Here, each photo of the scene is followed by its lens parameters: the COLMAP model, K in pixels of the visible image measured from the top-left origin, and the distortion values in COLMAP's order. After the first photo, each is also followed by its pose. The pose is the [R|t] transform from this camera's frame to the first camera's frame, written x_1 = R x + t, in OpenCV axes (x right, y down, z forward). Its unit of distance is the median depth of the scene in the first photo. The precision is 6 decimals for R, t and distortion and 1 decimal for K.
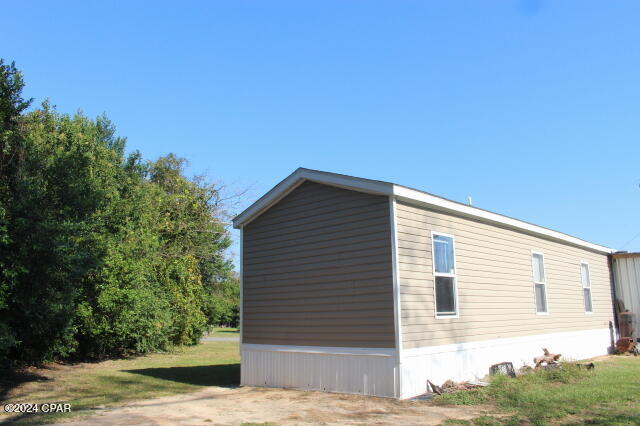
lens RADIAL K [[526.5, 0, 314.8], [0, 526.5, 210.4], [0, 0, 1]] dist [-0.154263, 0.113029]
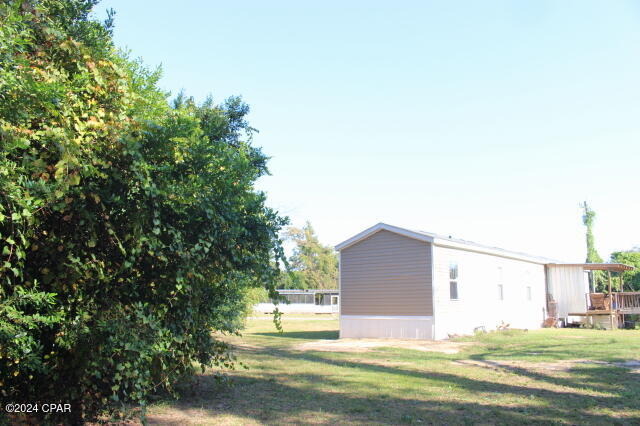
lens RADIAL K [[526.5, 0, 315.9], [0, 526.5, 218.5], [0, 0, 1]] dist [-0.154263, 0.113029]
pose [[0.997310, 0.025179, 0.068841, -0.370713], [-0.028083, 0.998742, 0.041544, -0.159860], [-0.067709, -0.043365, 0.996762, -0.825512]]
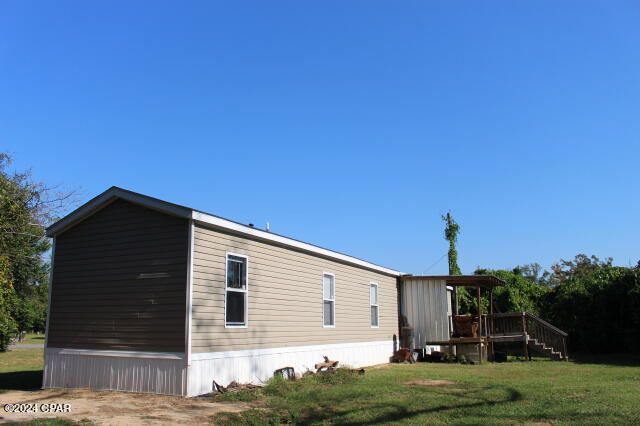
lens RADIAL K [[526.5, 0, 319.8], [0, 526.5, 211.4], [0, 0, 1]] dist [-0.154263, 0.113029]
pose [[0.948315, 0.073227, 0.308765, 0.049149], [-0.067760, 0.997297, -0.028407, -0.026795], [-0.310011, 0.006017, 0.950714, -0.142100]]
